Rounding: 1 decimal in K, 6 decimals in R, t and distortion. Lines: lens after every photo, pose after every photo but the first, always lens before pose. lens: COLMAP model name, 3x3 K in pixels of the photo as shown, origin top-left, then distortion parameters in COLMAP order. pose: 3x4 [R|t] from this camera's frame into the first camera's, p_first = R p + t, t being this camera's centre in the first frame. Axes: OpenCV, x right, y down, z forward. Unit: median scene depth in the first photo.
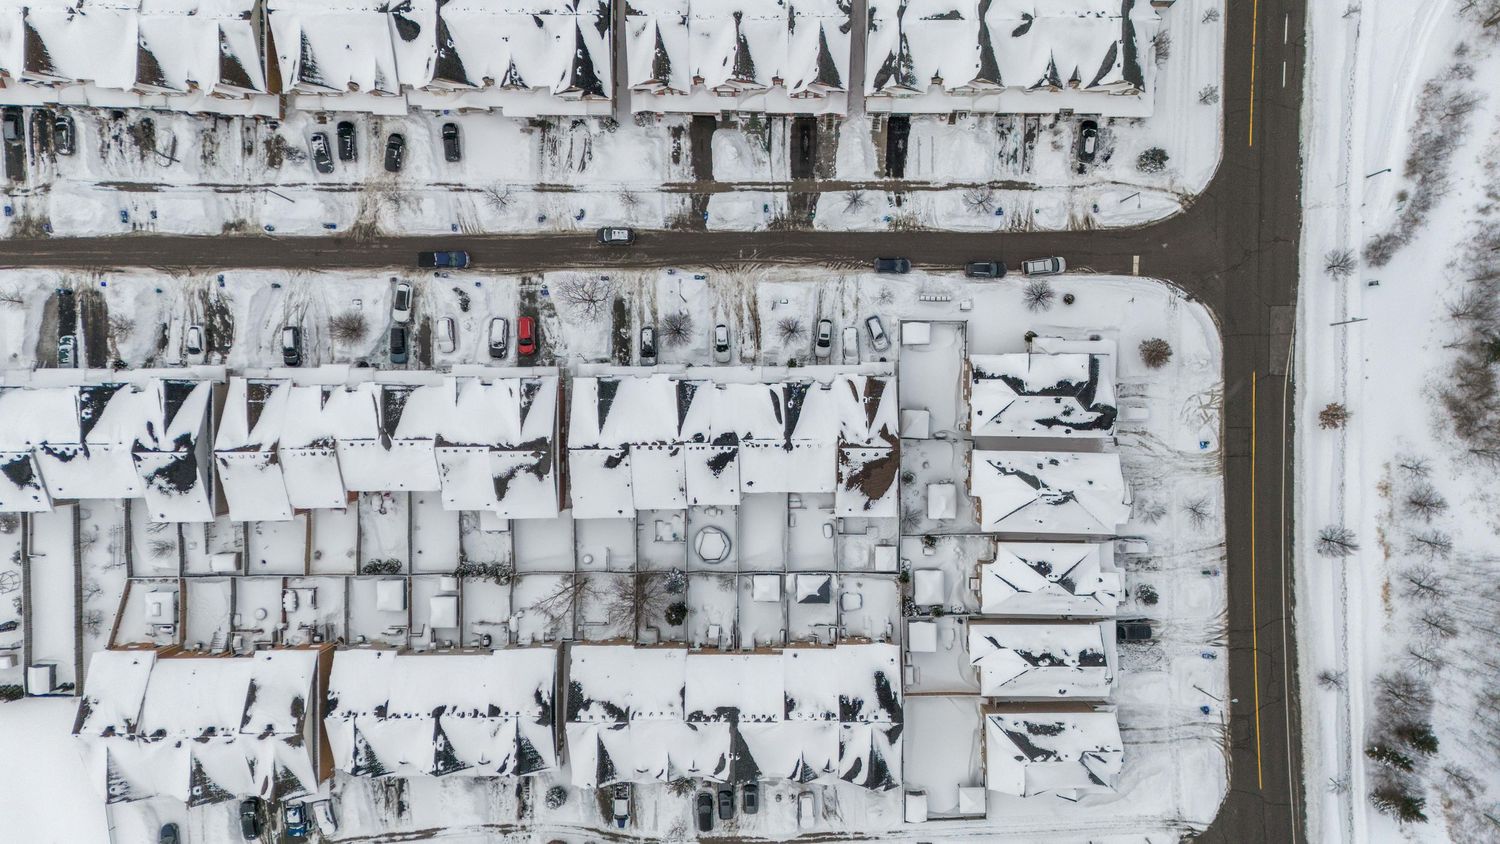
lens RADIAL K [[1092.2, 0, 750.0], [0, 1092.2, 422.0], [0, 0, 1]] dist [0.066971, -0.061578]
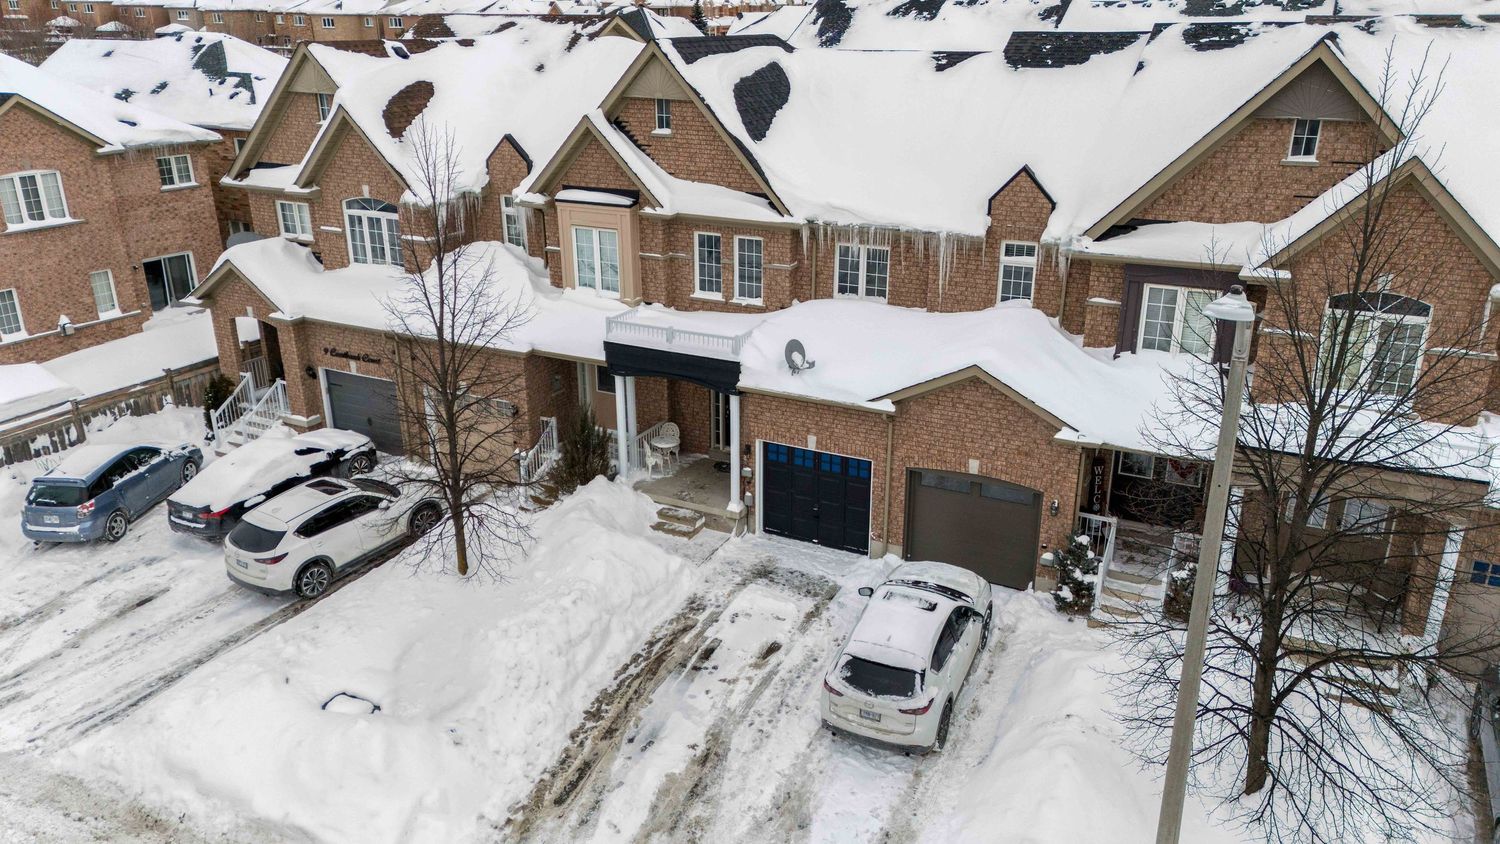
lens RADIAL K [[1101.7, 0, 741.8], [0, 1101.7, 420.9], [0, 0, 1]] dist [0.044926, -0.028577]
pose [[-0.885344, -0.133539, 0.445346, -0.065087], [0.463613, -0.325770, 0.823976, -0.189565], [0.035048, 0.935971, 0.350329, 0.940882]]
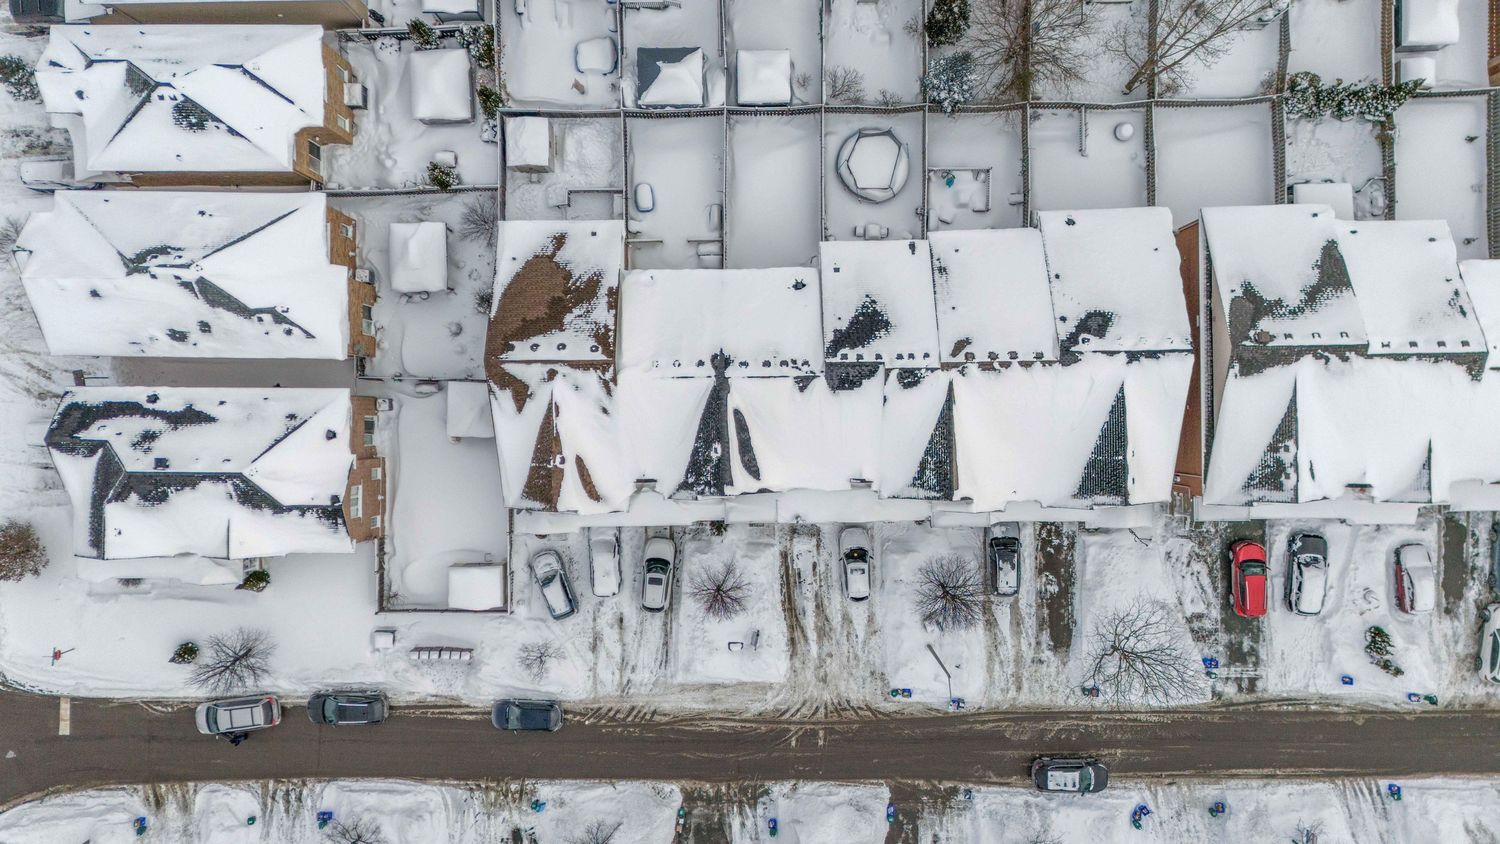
lens RADIAL K [[1113.0, 0, 746.8], [0, 1113.0, 416.5], [0, 0, 1]] dist [0.067201, -0.079541]
pose [[-0.999021, 0.008906, 0.043323, 0.002475], [-0.009769, -0.999757, -0.019754, 0.007831], [0.043136, -0.020158, 0.998866, 0.488388]]
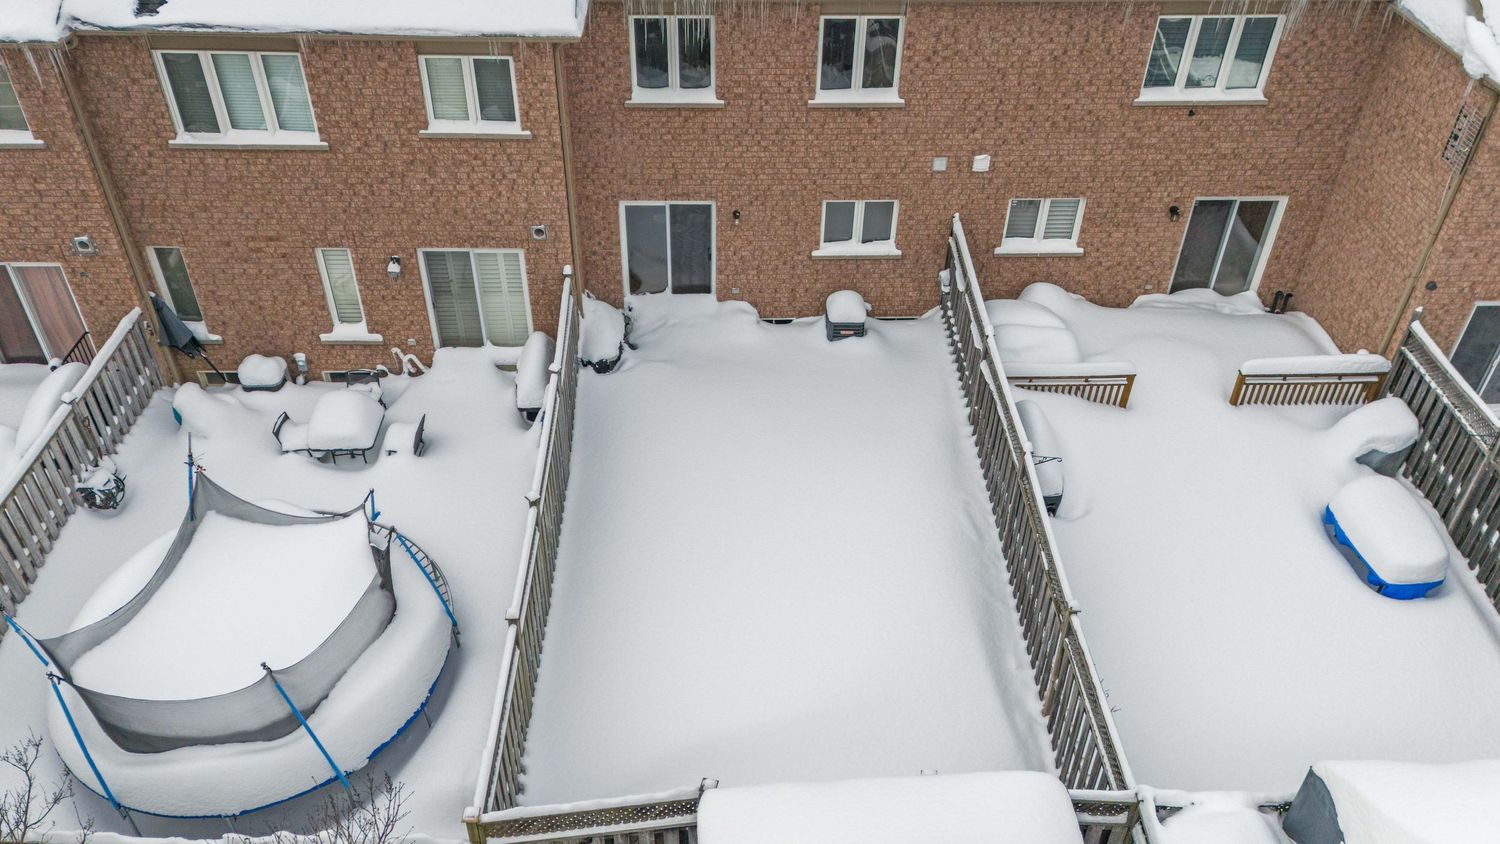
lens RADIAL K [[1148.8, 0, 750.0], [0, 1148.8, 422.0], [0, 0, 1]] dist [0.062514, -0.043393]
pose [[0.998501, 0.011184, 0.053582, 0.002362], [0.035130, 0.619766, -0.784000, 0.183642], [-0.041977, 0.784707, 0.618444, 0.934516]]
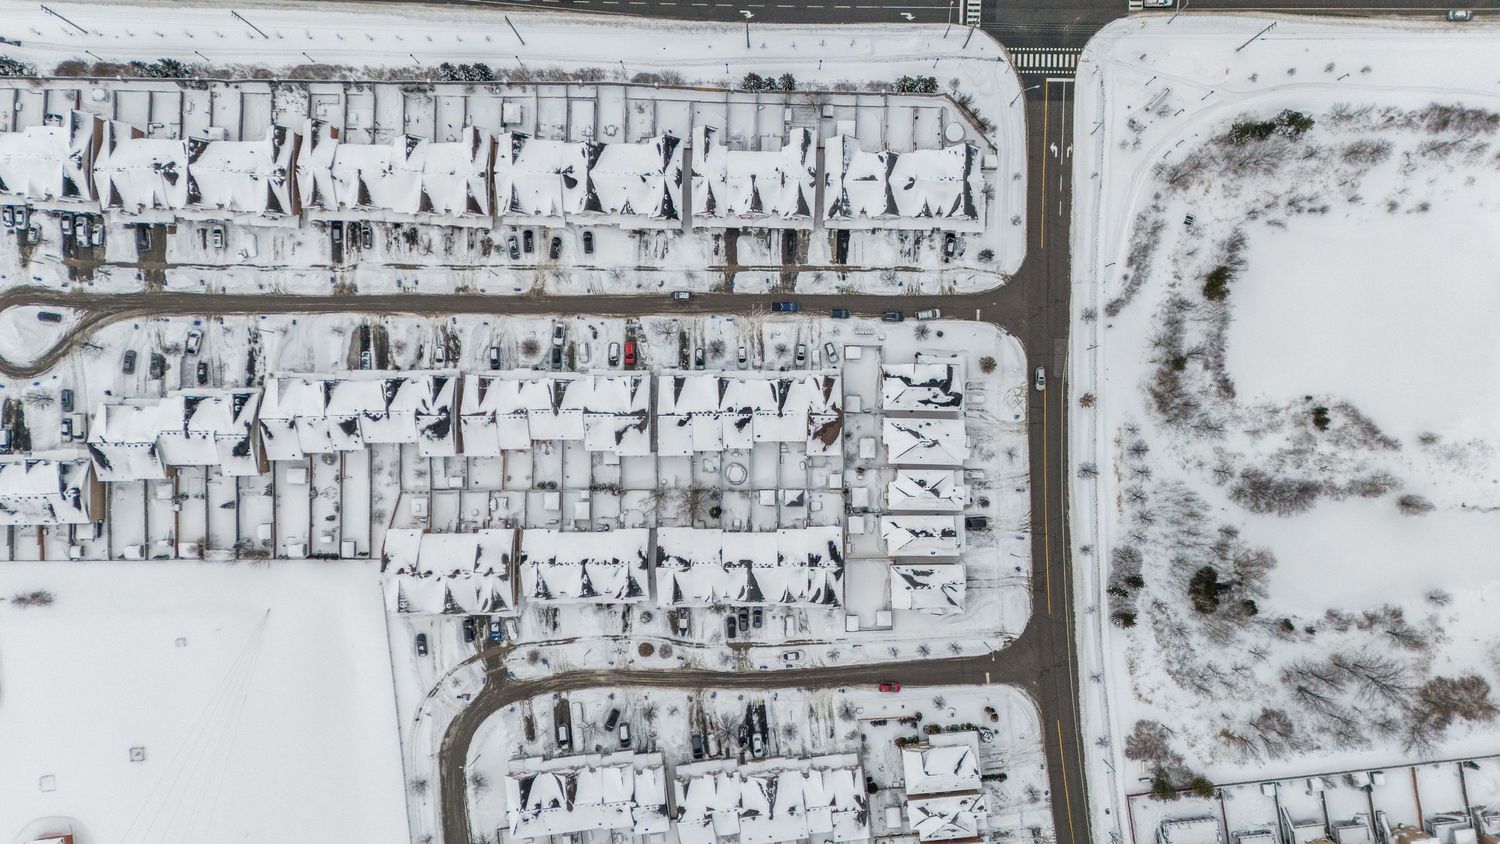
lens RADIAL K [[1098.4, 0, 751.6], [0, 1098.4, 424.9], [0, 0, 1]] dist [0.071238, -0.087761]
pose [[0.999865, 0.004696, 0.015756, -0.038472], [-0.004205, 0.999509, -0.031054, 0.090621], [-0.015894, 0.030983, 0.999394, -0.758085]]
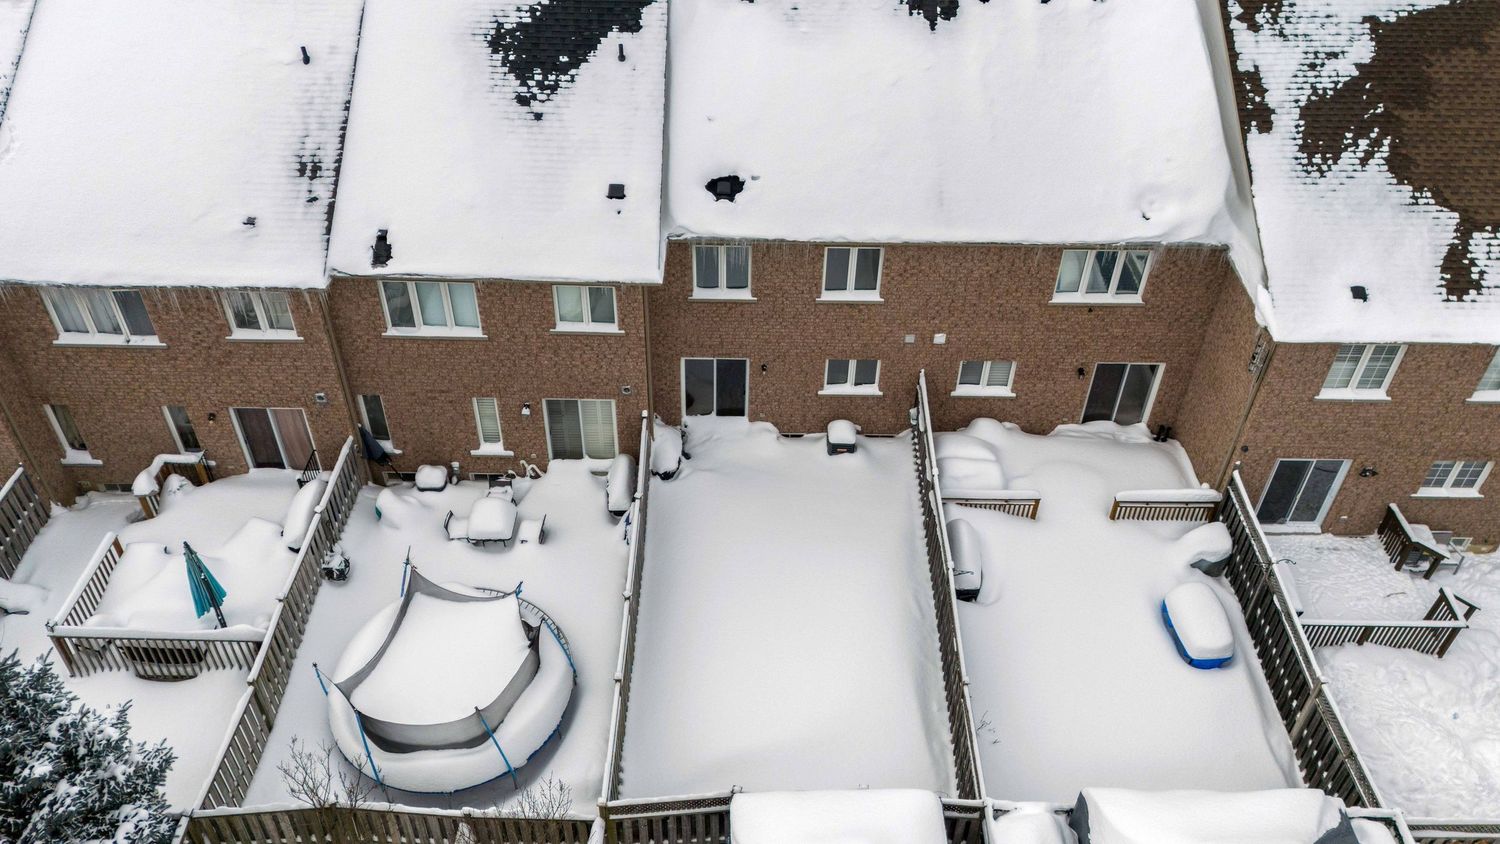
lens RADIAL K [[1167.2, 0, 749.3], [0, 1167.2, 416.4], [0, 0, 1]] dist [0.109212, -0.146102]
pose [[0.999034, 0.034276, 0.027499, 0.000250], [-0.001484, 0.651751, -0.758432, 0.214220], [-0.043918, 0.757658, 0.651172, 0.878434]]
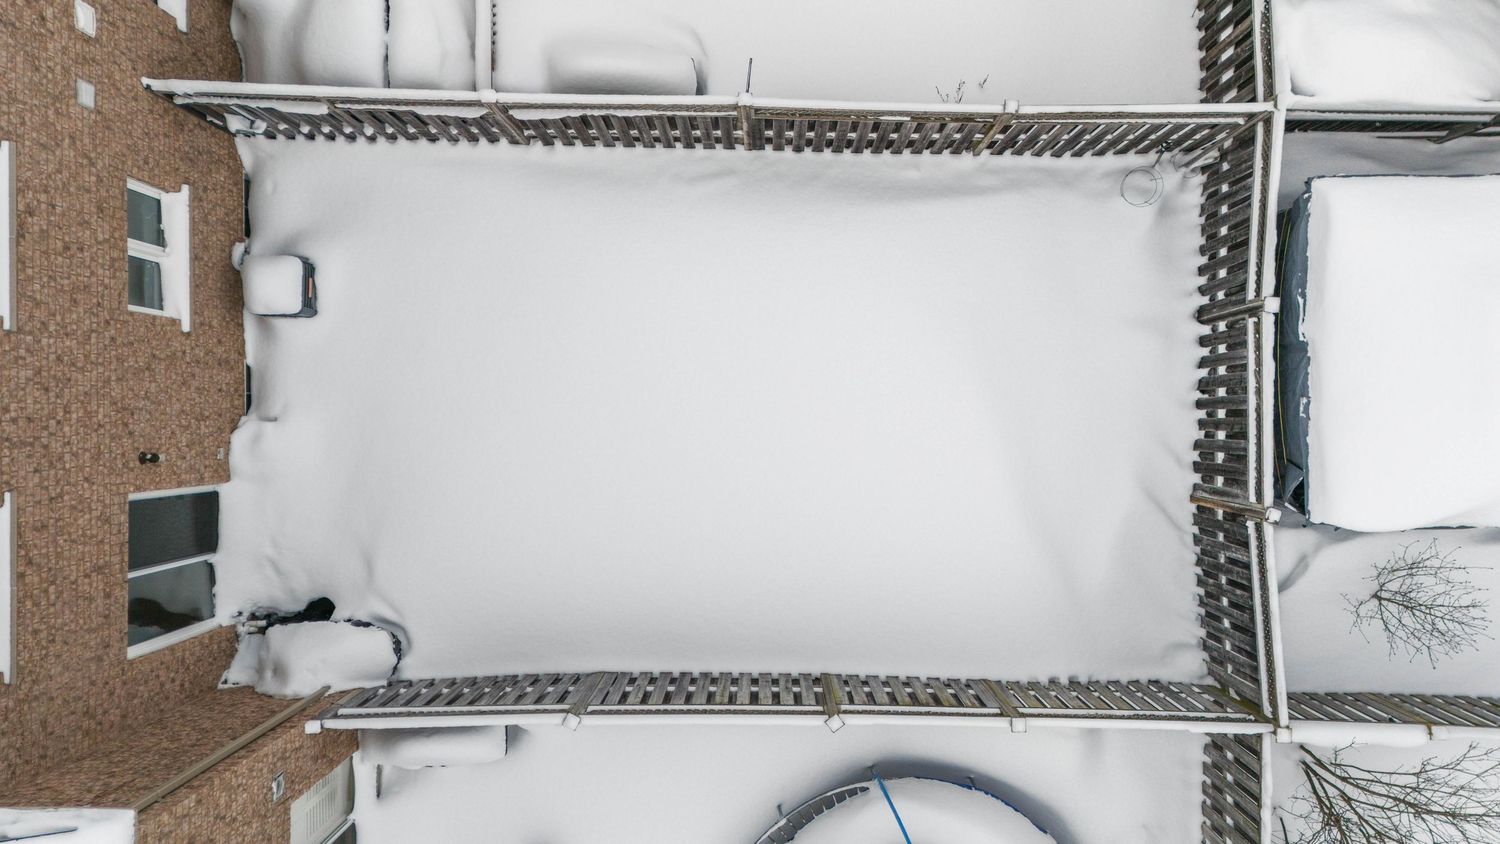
lens RADIAL K [[1092.2, 0, 750.0], [0, 1092.2, 422.0], [0, 0, 1]] dist [0.066971, -0.061578]
pose [[0.002183, -0.999715, 0.023760, 0.008738], [0.999823, 0.001738, -0.018728, 0.102890], [0.018681, 0.023797, 0.999542, 0.922705]]
